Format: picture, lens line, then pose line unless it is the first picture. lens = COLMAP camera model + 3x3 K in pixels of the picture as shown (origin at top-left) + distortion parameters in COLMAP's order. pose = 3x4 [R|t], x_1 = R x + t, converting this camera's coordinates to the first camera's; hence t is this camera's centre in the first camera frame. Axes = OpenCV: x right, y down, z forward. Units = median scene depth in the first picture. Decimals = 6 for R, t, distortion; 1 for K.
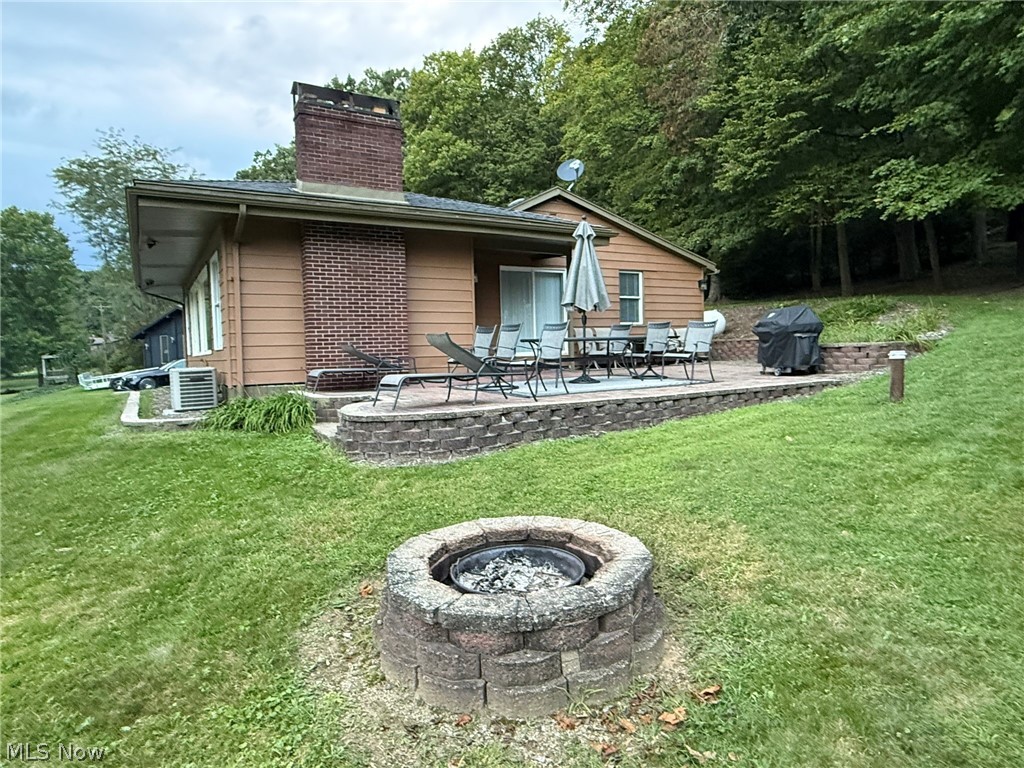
lens RADIAL K [[618.5, 0, 512.0], [0, 618.5, 384.0], [0, 0, 1]] dist [0.003056, 0.001370]
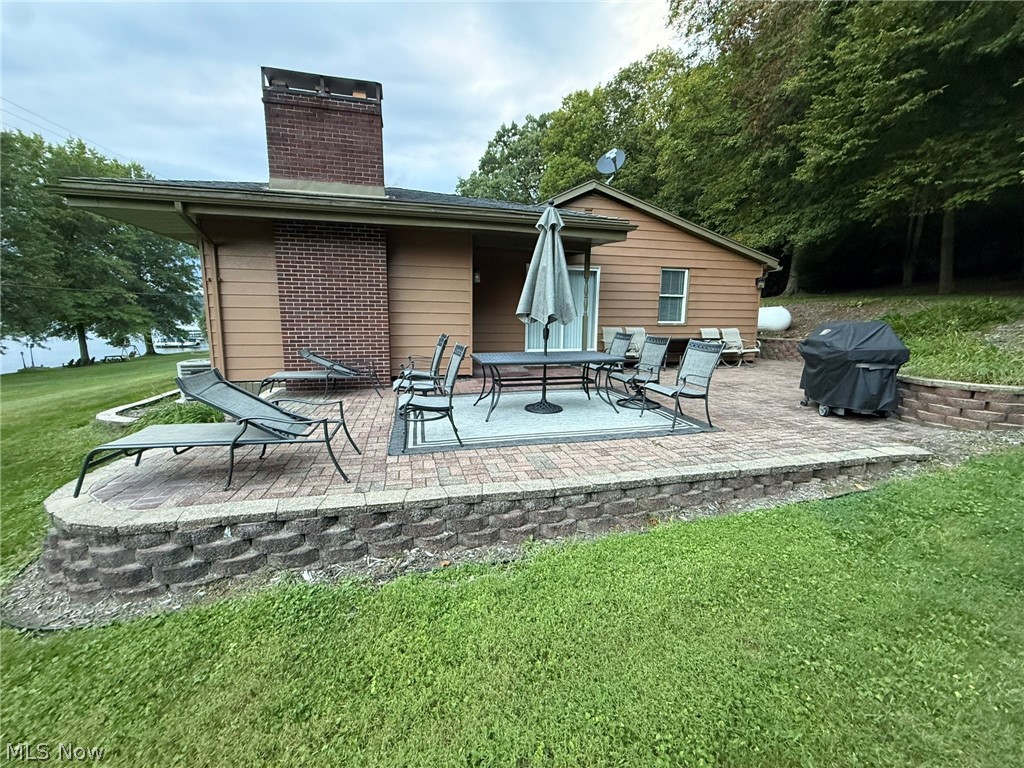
lens RADIAL K [[405.9, 0, 509.0], [0, 405.9, 385.9], [0, 0, 1]] dist [0.000817, -0.000293]
pose [[0.953425, 0.081897, -0.290299, 0.137875], [-0.050210, 0.992098, 0.114980, -0.056629], [0.297422, -0.095049, 0.950003, 0.282771]]
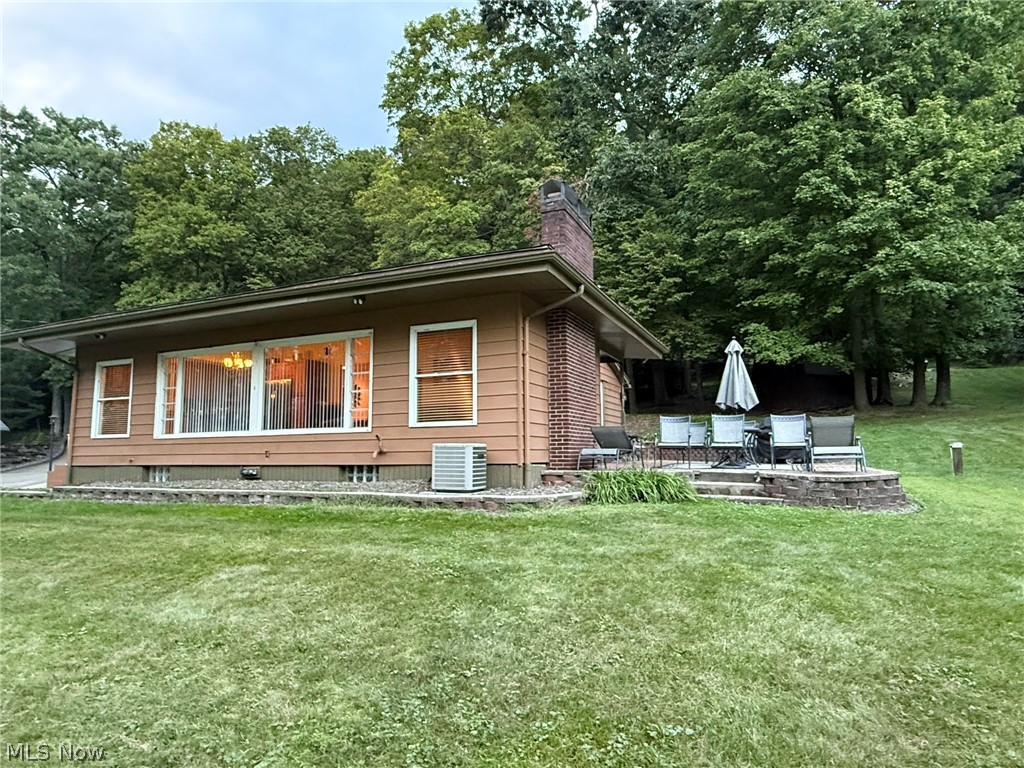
lens RADIAL K [[618.5, 0, 512.0], [0, 618.5, 384.0], [0, 0, 1]] dist [0.003056, 0.001370]
pose [[0.824185, 0.089867, 0.559145, -0.574349], [0.012300, 0.984256, -0.176321, 0.028461], [-0.566187, 0.152198, 0.810104, 0.134506]]
